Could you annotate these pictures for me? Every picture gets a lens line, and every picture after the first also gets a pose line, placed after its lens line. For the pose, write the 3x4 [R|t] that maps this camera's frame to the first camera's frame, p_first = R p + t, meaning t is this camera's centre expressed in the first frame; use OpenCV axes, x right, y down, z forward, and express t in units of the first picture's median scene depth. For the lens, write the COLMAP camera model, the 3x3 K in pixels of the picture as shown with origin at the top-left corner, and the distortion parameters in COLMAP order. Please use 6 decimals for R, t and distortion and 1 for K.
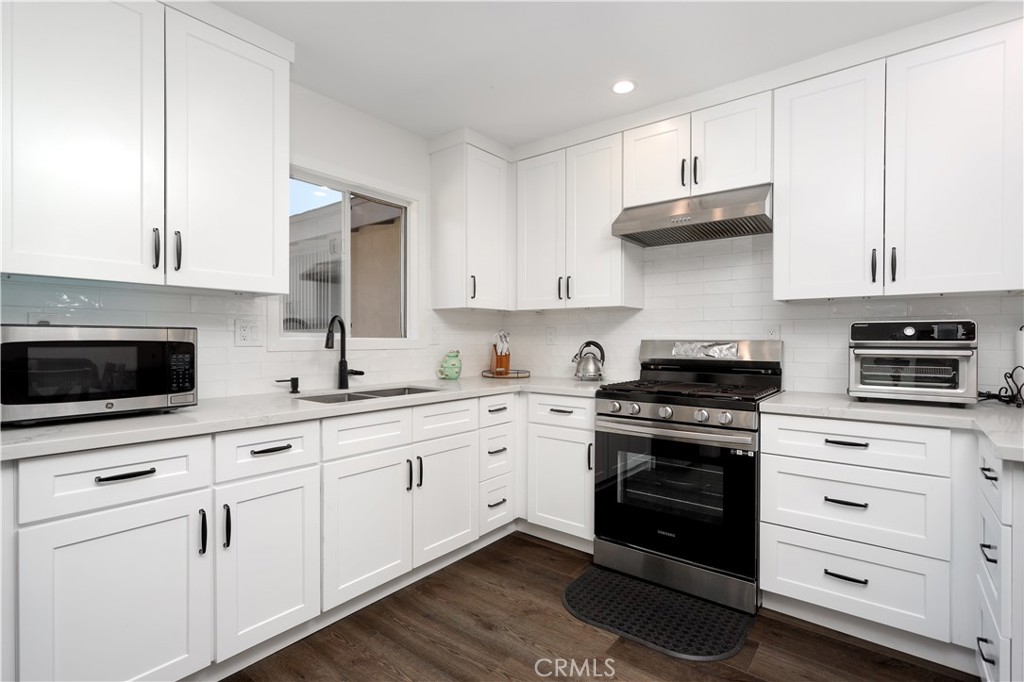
lens RADIAL K [[487.6, 0, 504.2], [0, 487.6, 343.1], [0, 0, 1]] dist [-0.005188, 0.000091]
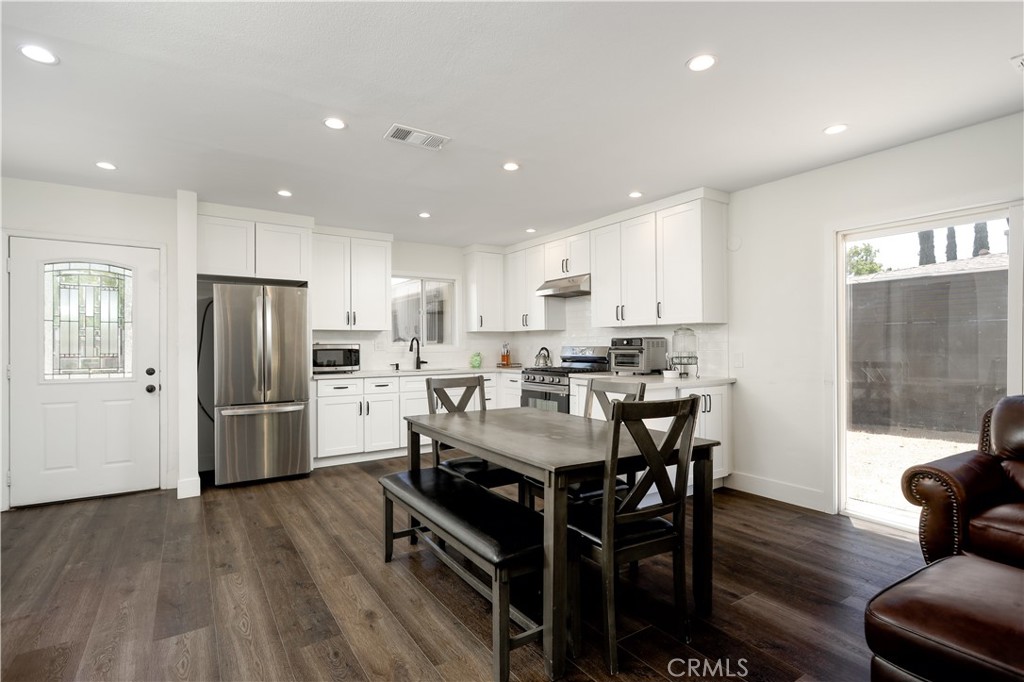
lens RADIAL K [[487.6, 0, 504.0], [0, 487.6, 346.8], [0, 0, 1]] dist [-0.005188, 0.000091]
pose [[0.950350, -0.008217, -0.311075, 0.802437], [0.006924, 0.999962, -0.005260, 0.003898], [0.311106, 0.002845, 0.950371, -1.103660]]
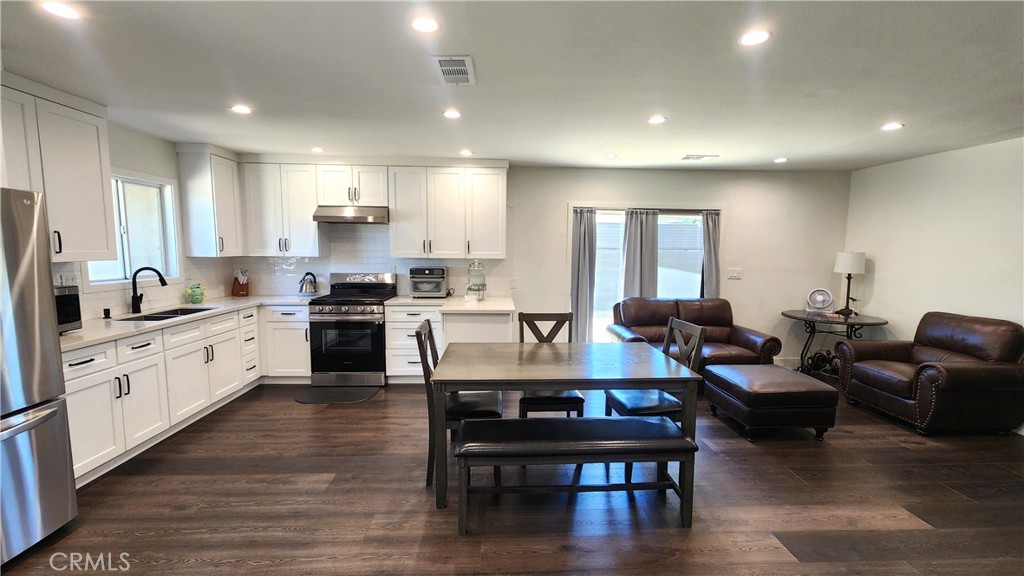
lens RADIAL K [[419.4, 0, 515.8], [0, 419.4, 292.5], [0, 0, 1]] dist [0.005301, -0.000802]
pose [[0.753518, -0.064571, 0.654249, -0.306373], [-0.002518, 0.994874, 0.101089, -0.119509], [-0.657422, -0.077820, 0.749493, -0.872076]]
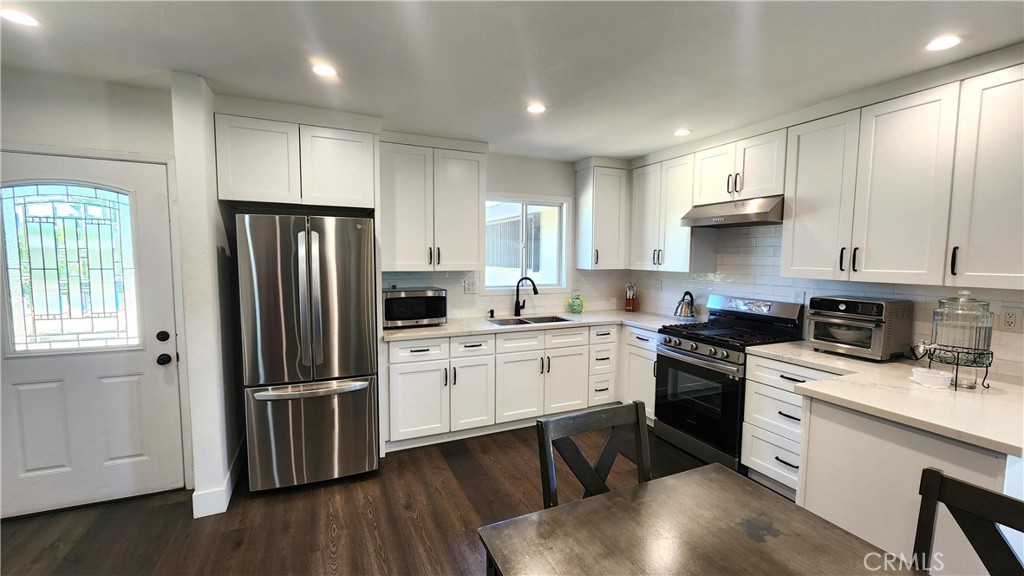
lens RADIAL K [[419.4, 0, 515.1], [0, 419.4, 290.2], [0, 0, 1]] dist [0.005301, -0.000802]
pose [[0.894231, 0.041366, -0.445691, 0.382798], [-0.008562, 0.997119, 0.075367, -0.129019], [0.447524, -0.063579, 0.892009, -0.434398]]
